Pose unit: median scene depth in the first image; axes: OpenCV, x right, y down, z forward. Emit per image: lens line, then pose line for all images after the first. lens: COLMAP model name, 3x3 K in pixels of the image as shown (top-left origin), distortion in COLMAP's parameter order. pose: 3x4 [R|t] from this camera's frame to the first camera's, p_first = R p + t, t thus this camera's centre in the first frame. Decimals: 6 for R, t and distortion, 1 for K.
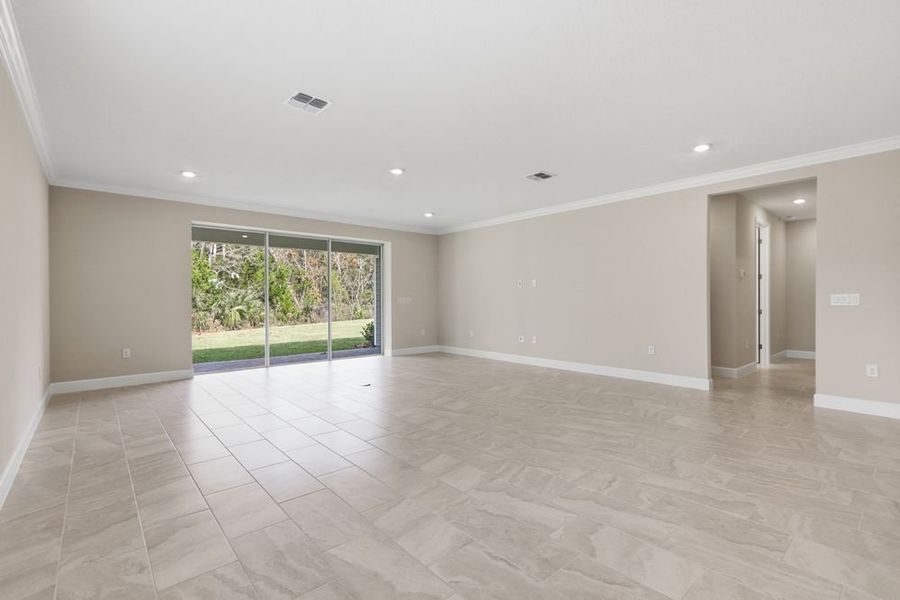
lens RADIAL K [[412.2, 0, 448.8], [0, 412.2, 300.7], [0, 0, 1]] dist [0.000965, -0.000235]
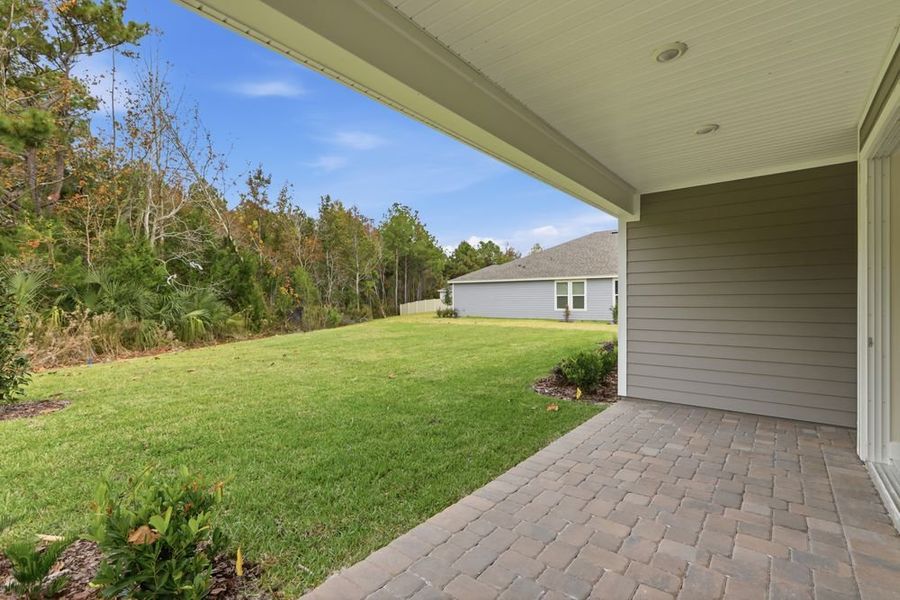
lens RADIAL K [[412.2, 0, 450.5], [0, 412.2, 299.0], [0, 0, 1]] dist [0.000965, -0.000235]
pose [[0.986215, 0.002477, 0.165453, -0.204546], [-0.001161, 0.999967, -0.008050, -0.001688], [-0.165467, 0.007746, 0.986185, 0.239981]]
